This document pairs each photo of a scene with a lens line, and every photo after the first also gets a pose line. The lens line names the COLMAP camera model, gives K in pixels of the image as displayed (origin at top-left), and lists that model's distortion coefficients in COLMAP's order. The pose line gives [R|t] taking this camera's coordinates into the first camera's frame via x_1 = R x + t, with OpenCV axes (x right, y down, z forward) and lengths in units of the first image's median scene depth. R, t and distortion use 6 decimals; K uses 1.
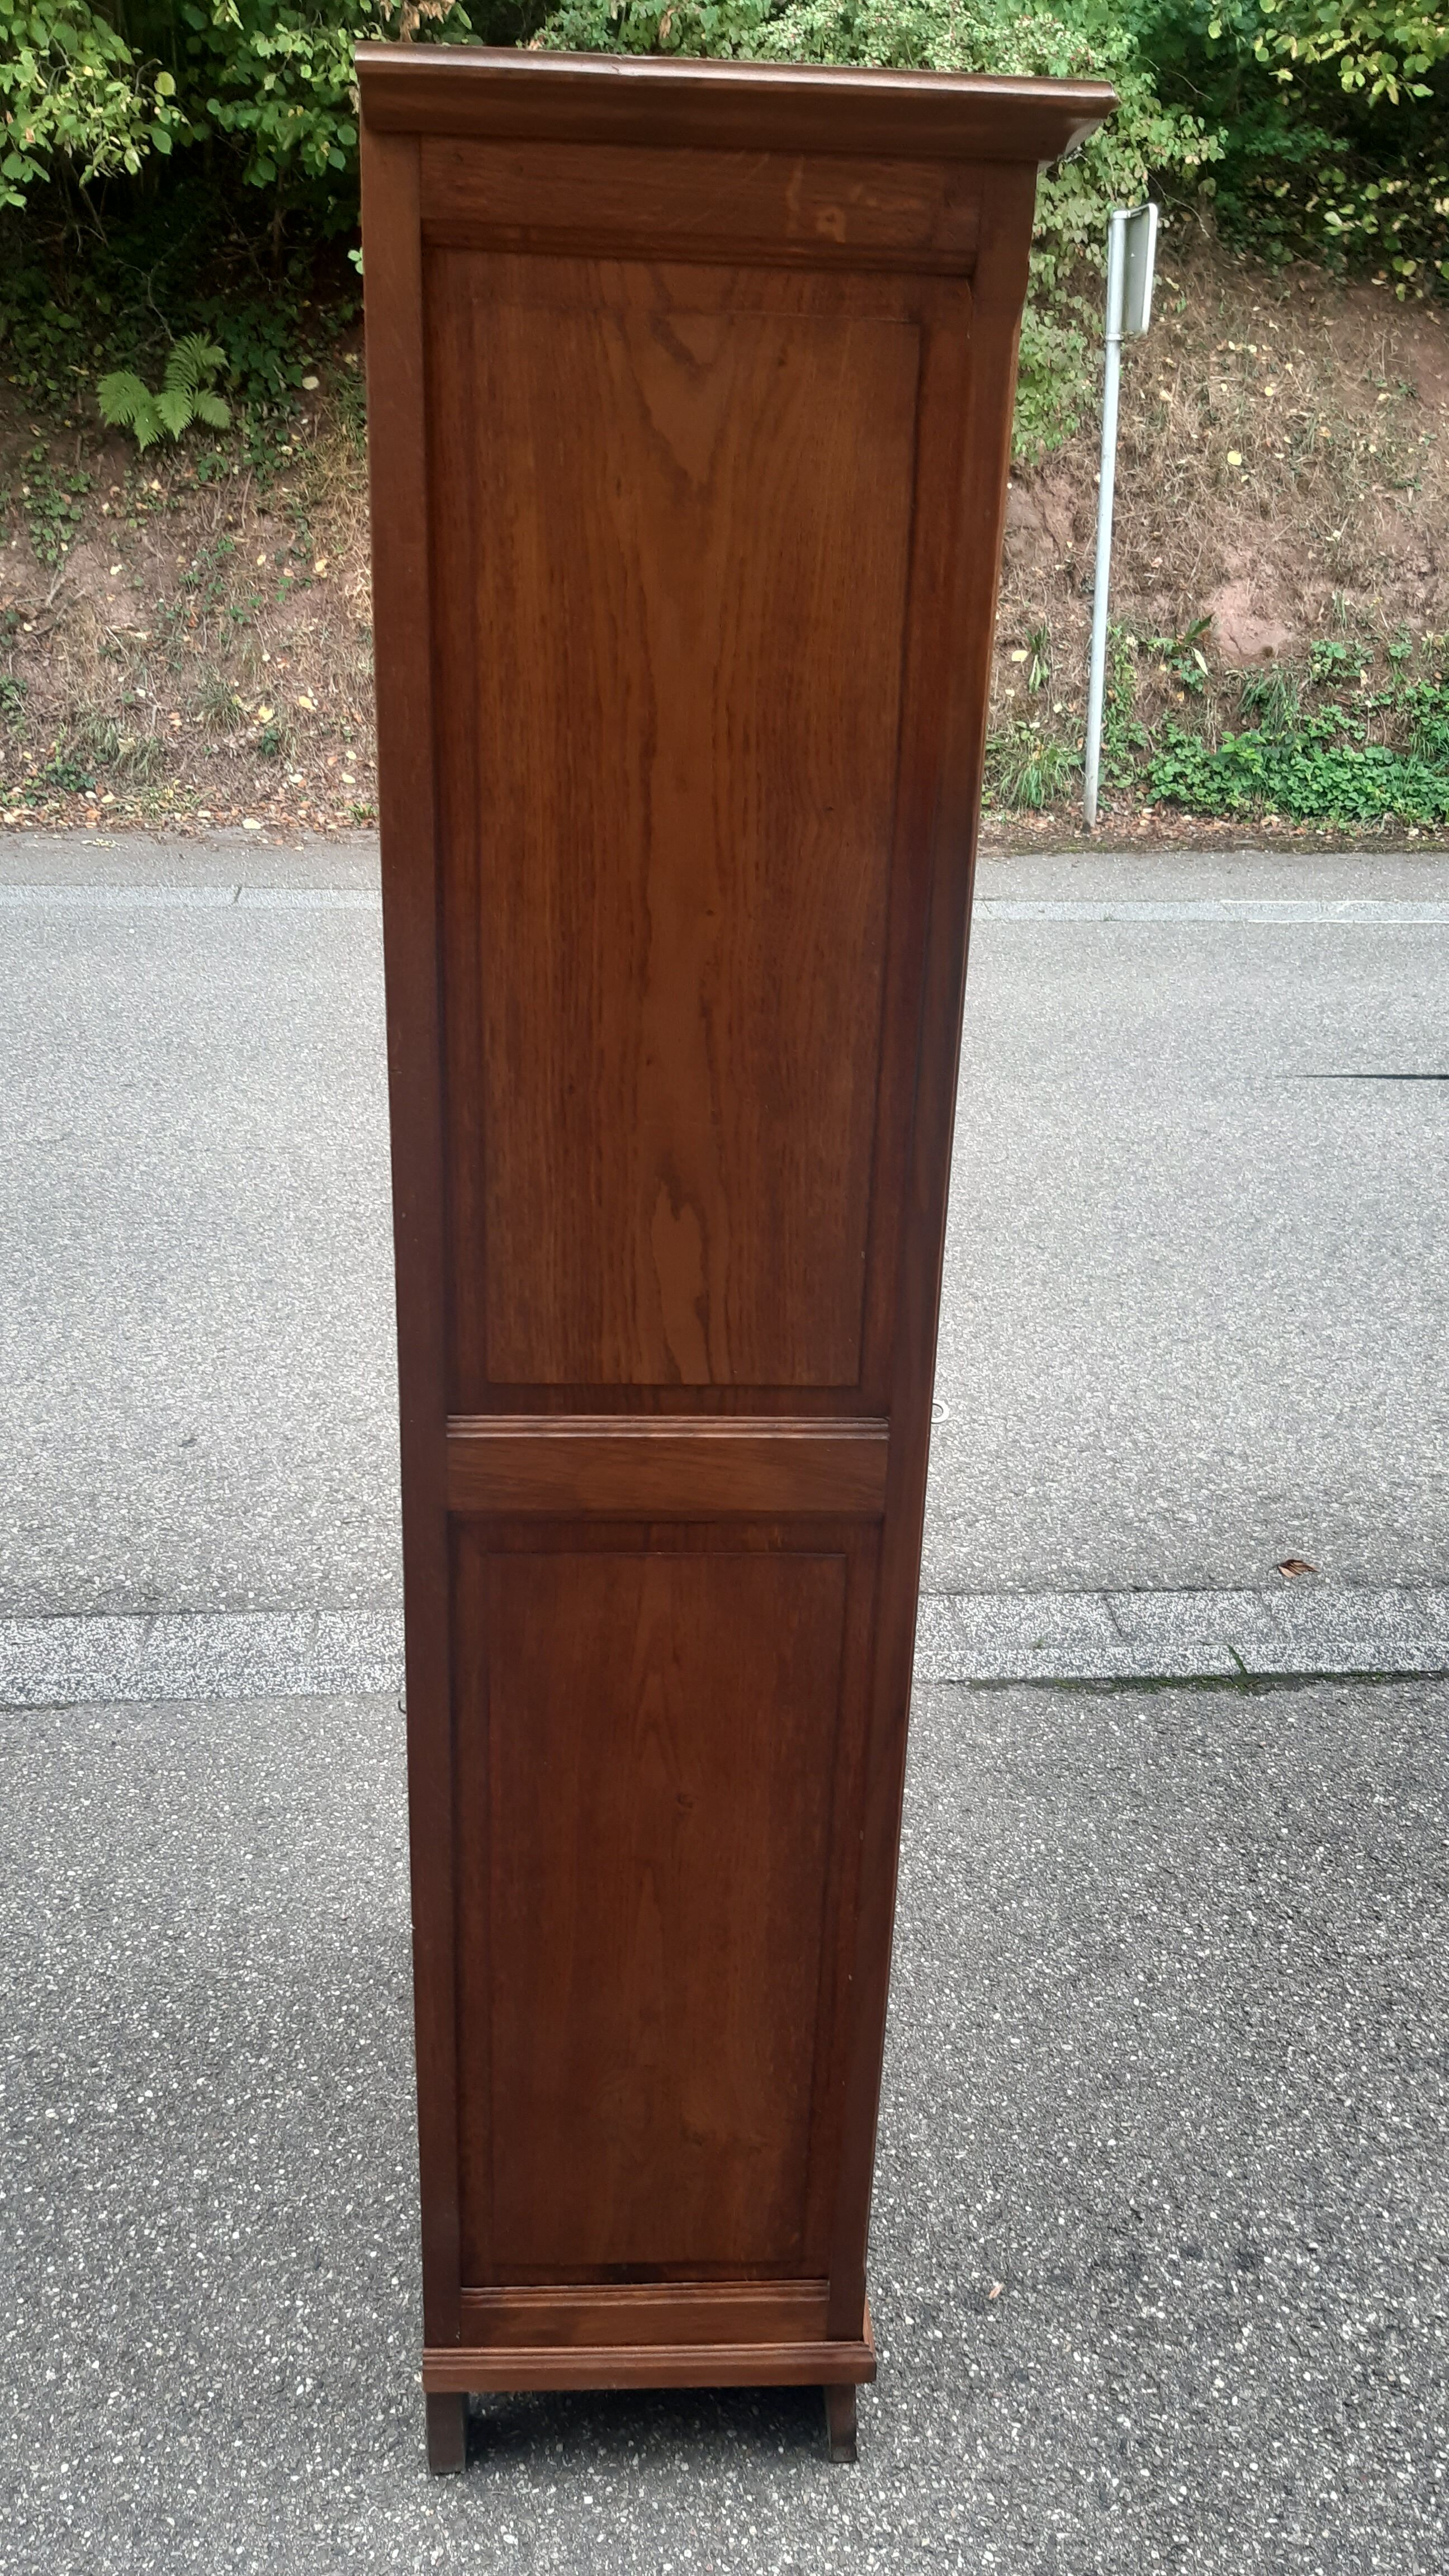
lens RADIAL K [[2013.5, 0, 738.8], [0, 2013.5, 1293.1], [0, 0, 1]] dist [0.071480, -0.158999]
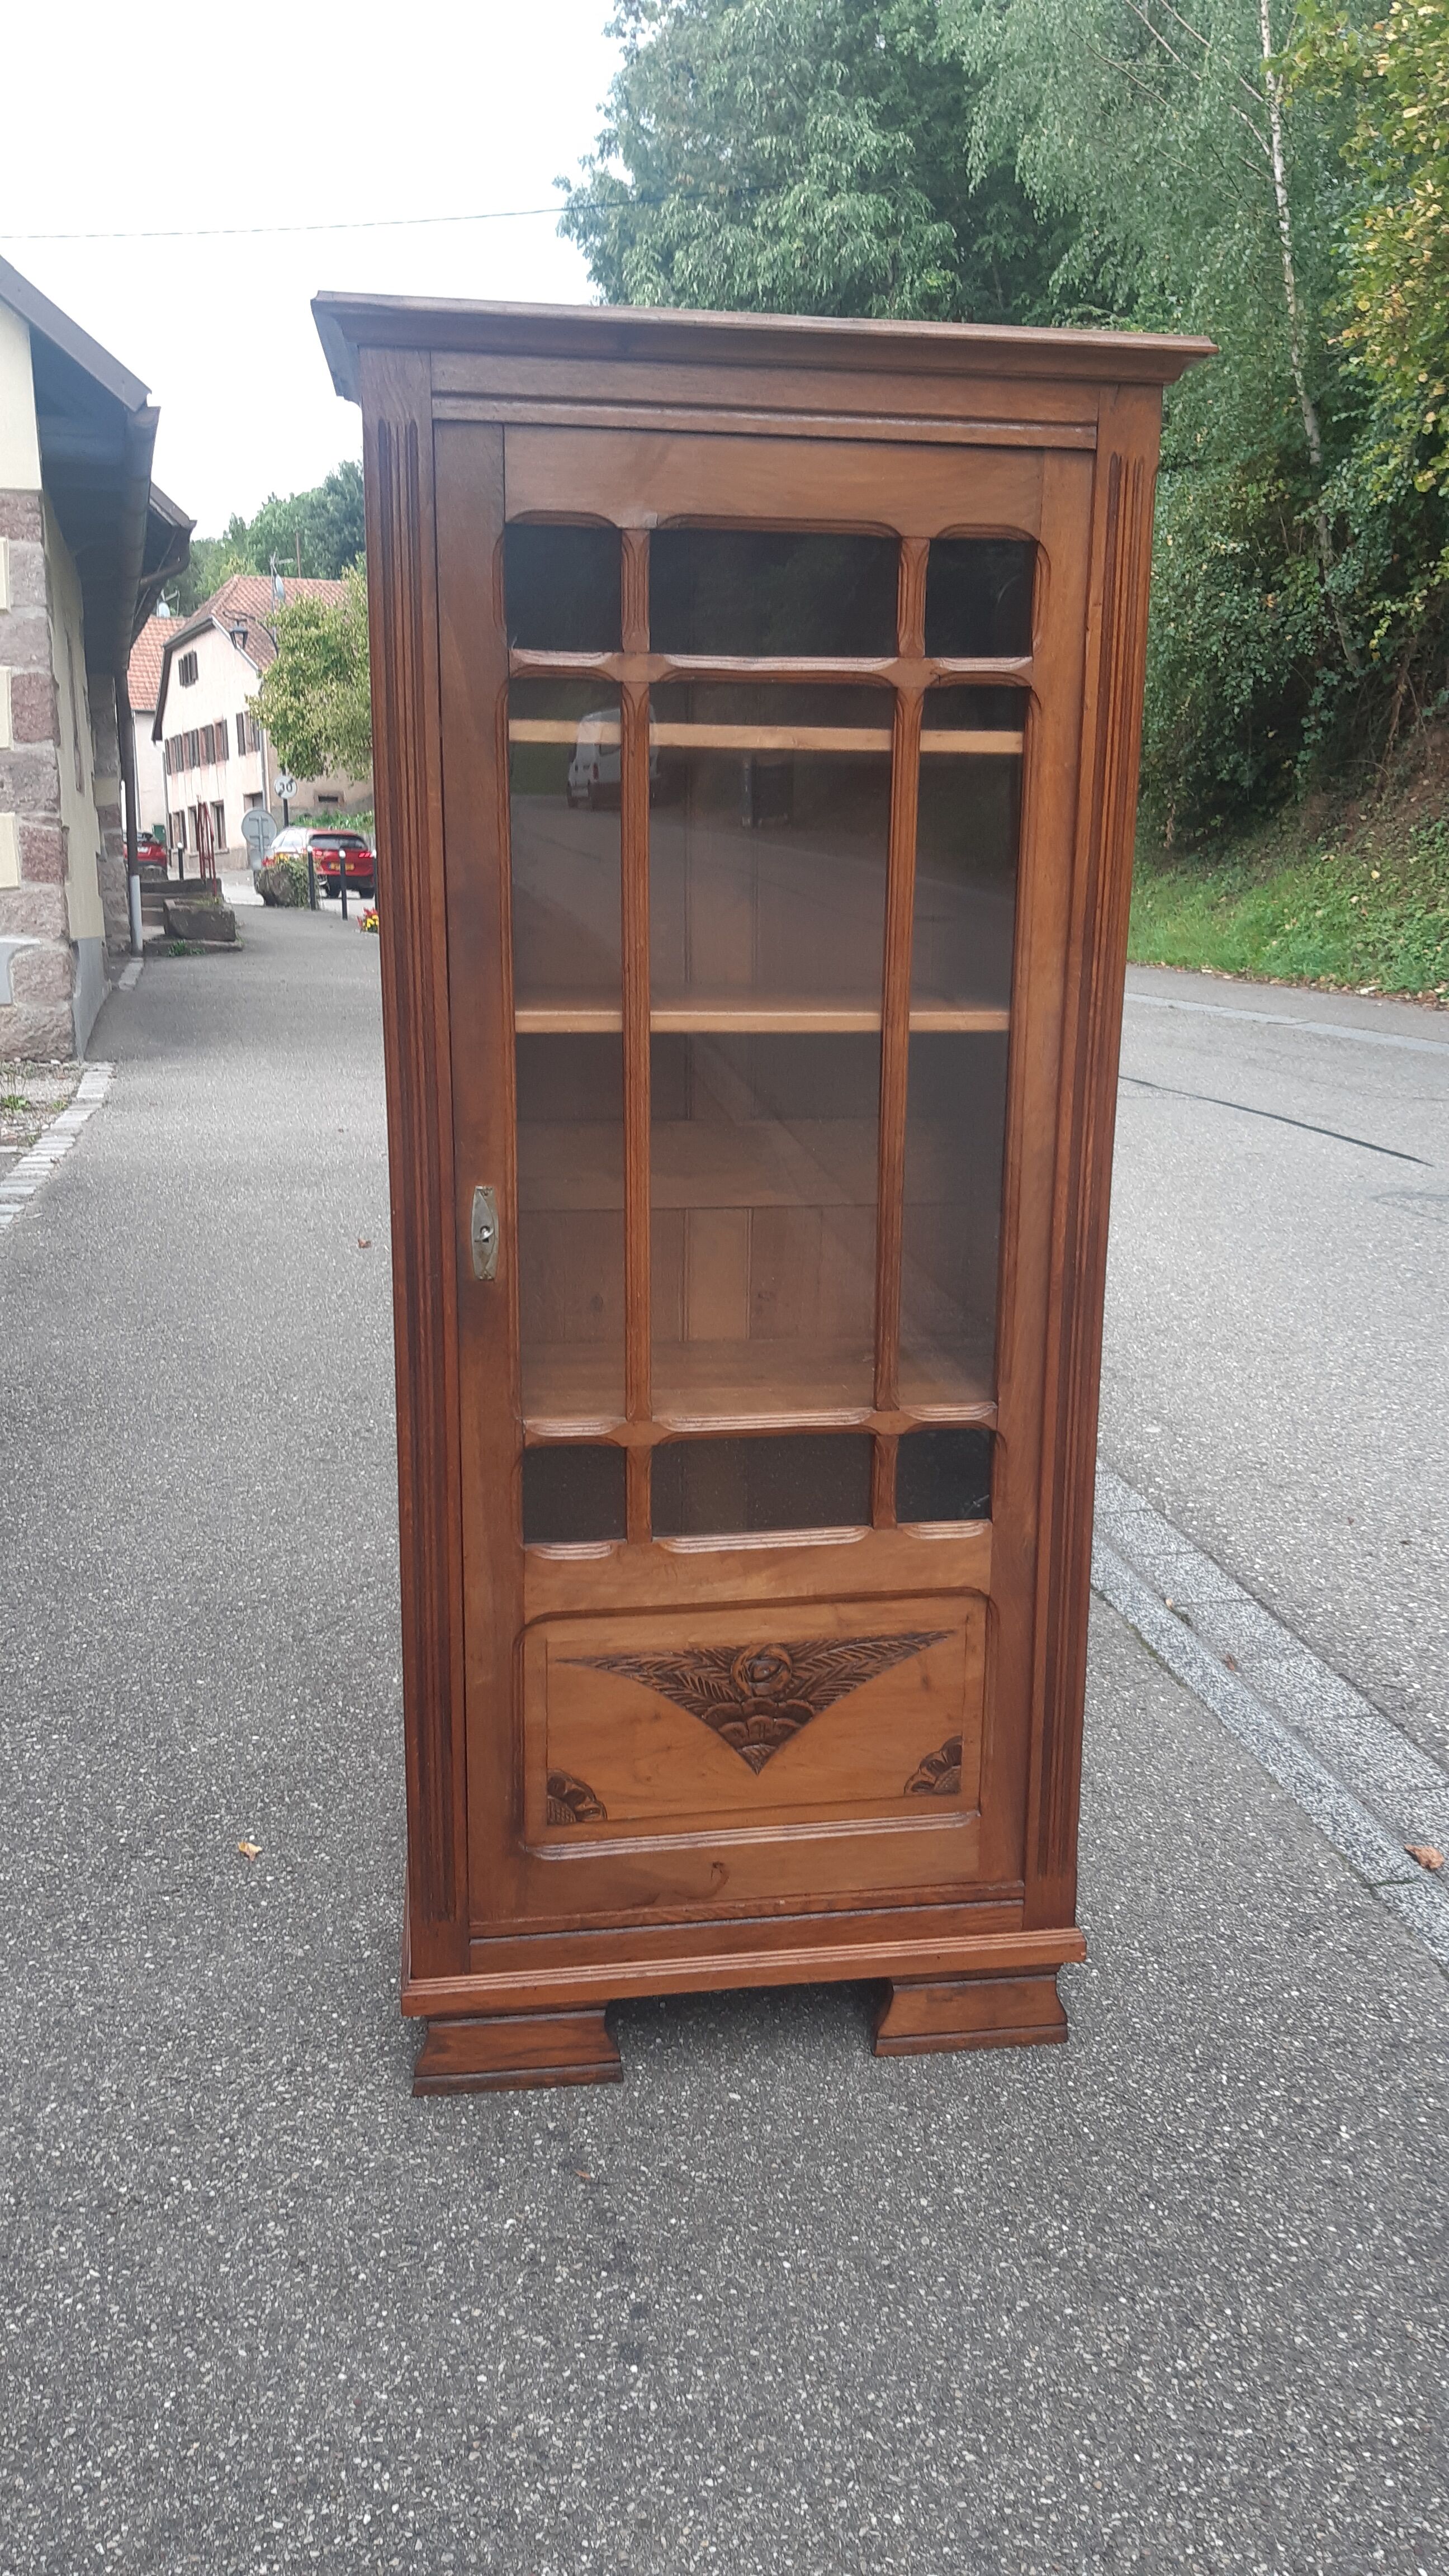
lens RADIAL K [[1994.0, 0, 759.1], [0, 1994.0, 1293.7], [0, 0, 1]] dist [0.065859, -0.139022]
pose [[0.086124, 0.200292, -0.975944, 1.162025], [-0.372256, 0.915104, 0.154955, -0.146188], [0.924126, 0.349955, 0.153372, 0.813348]]
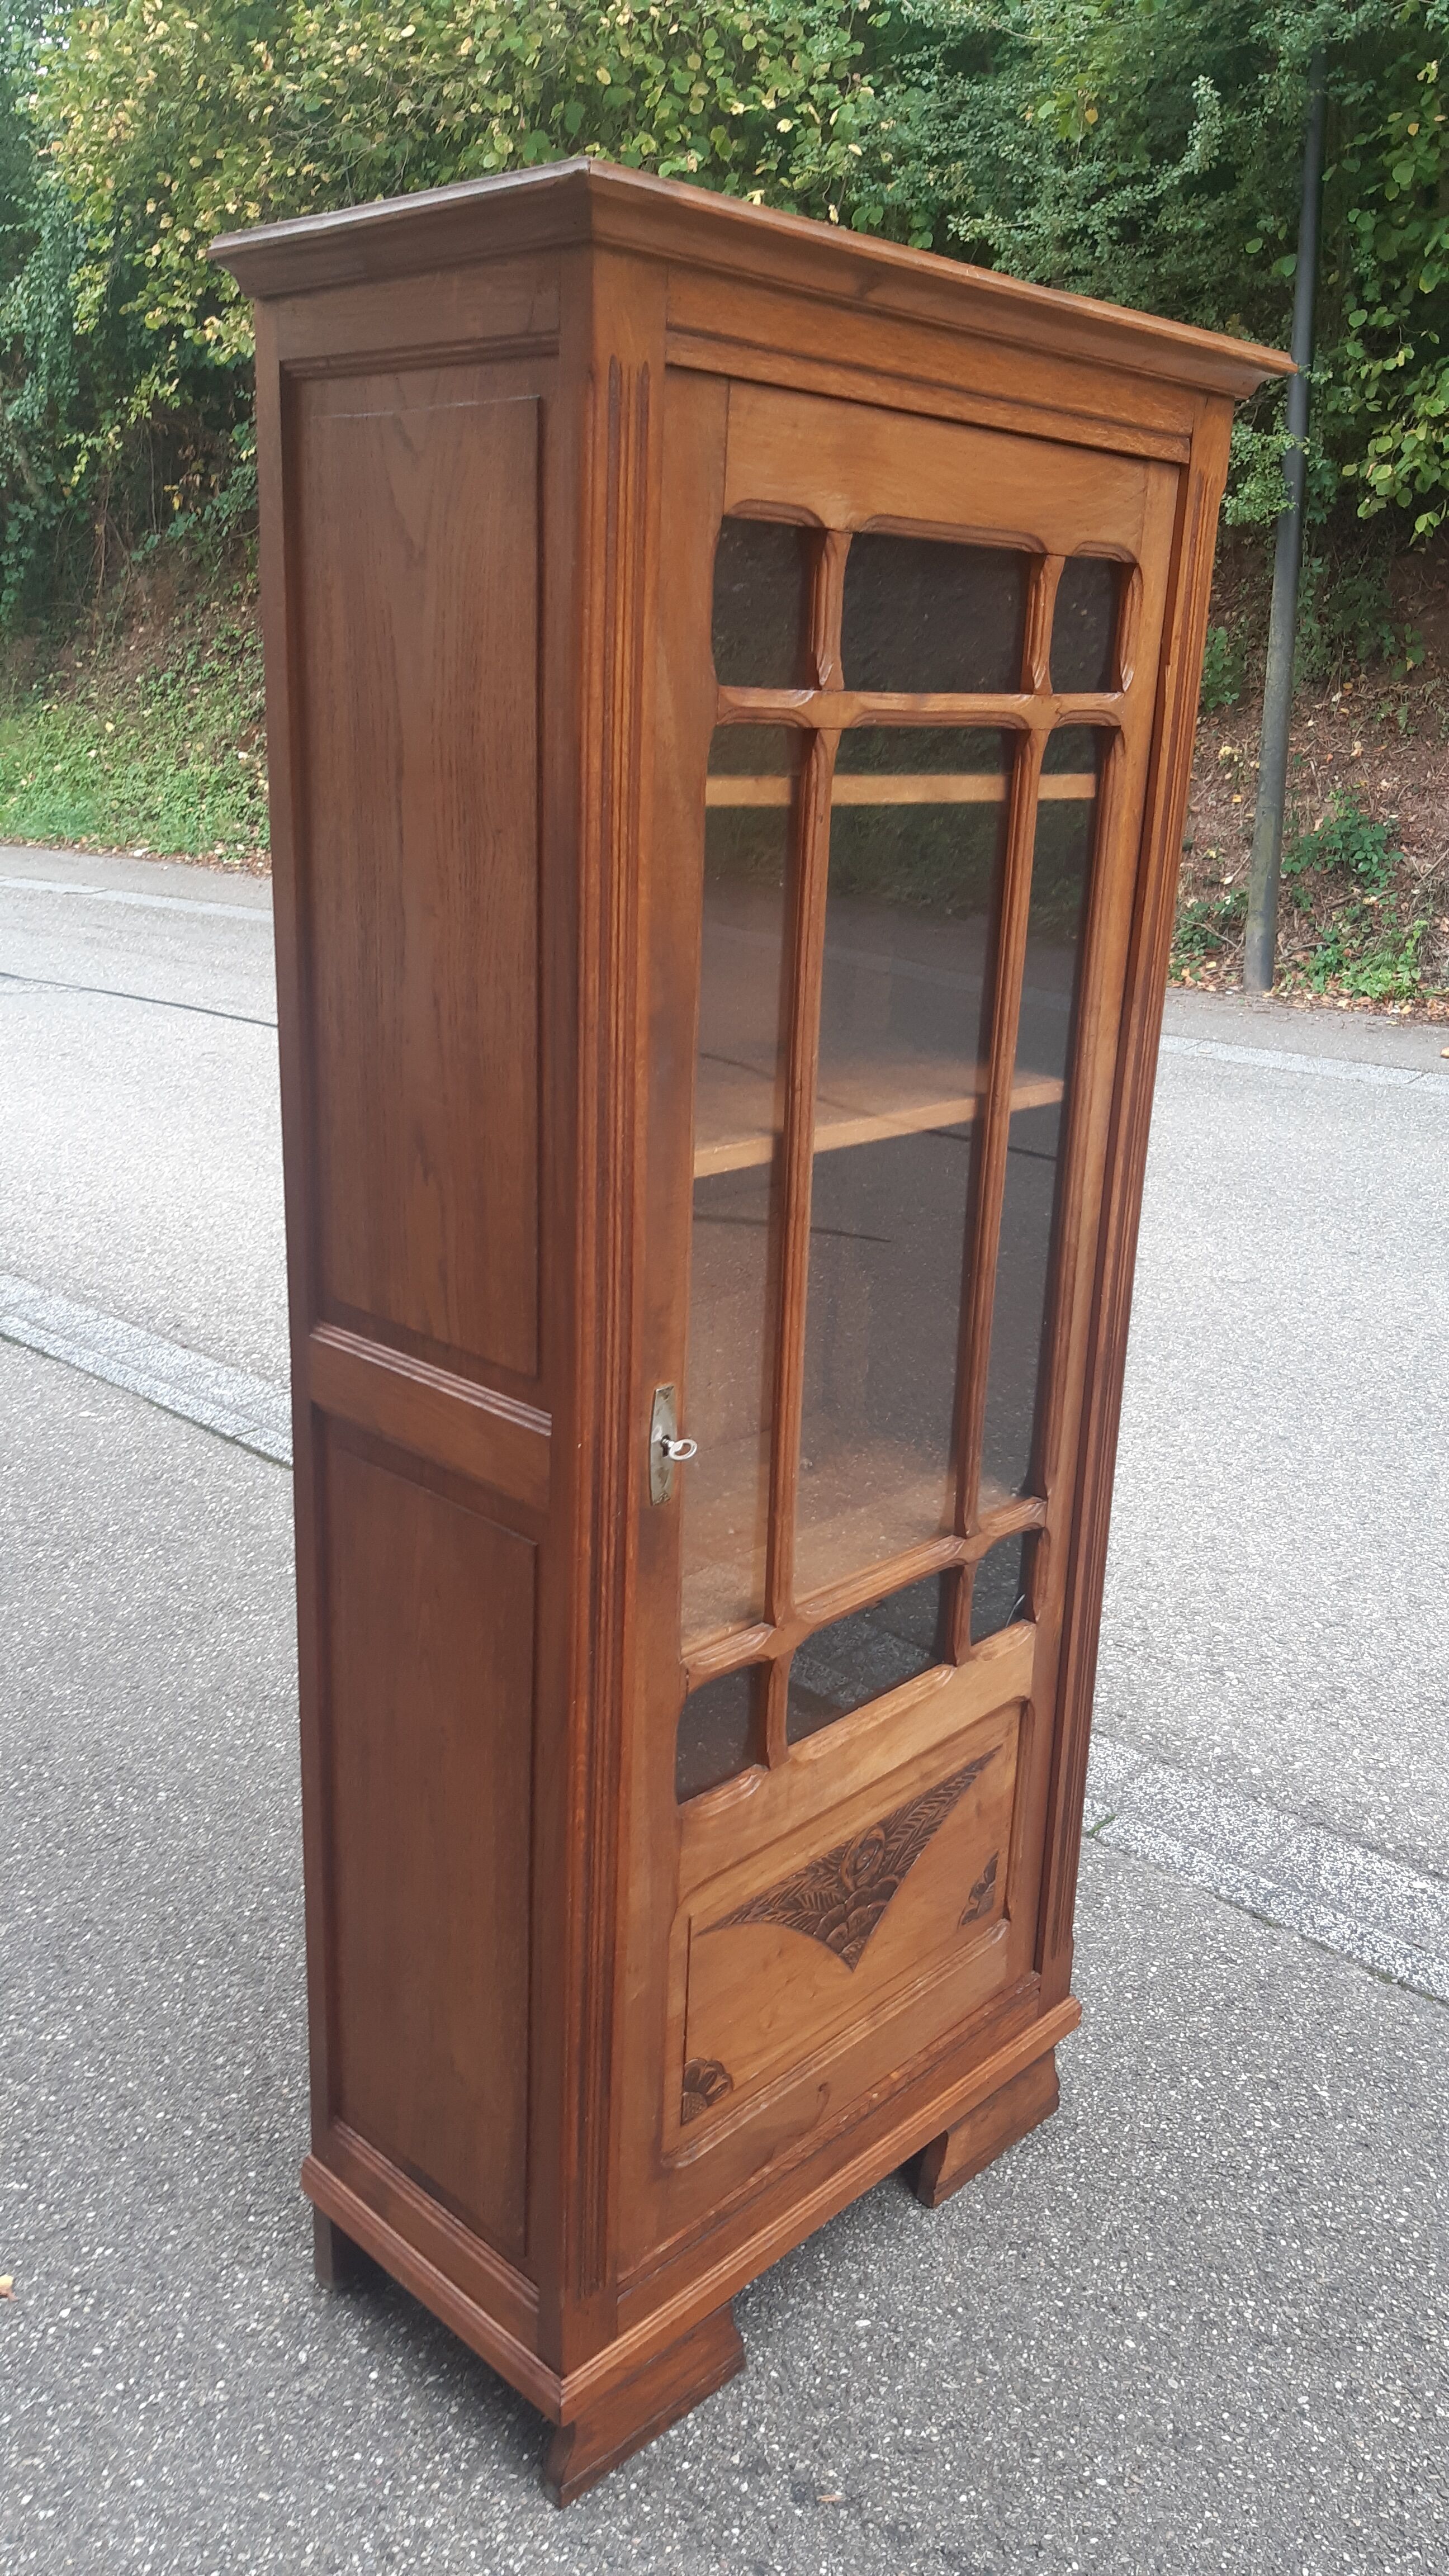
lens RADIAL K [[1990.7, 0, 765.0], [0, 1990.7, 1290.8], [0, 0, 1]] dist [0.078725, -0.164893]
pose [[0.676336, 0.206130, -0.707164, 0.679059], [-0.281435, 0.959523, 0.010524, -0.033708], [0.680709, 0.191903, 0.706972, 0.253790]]
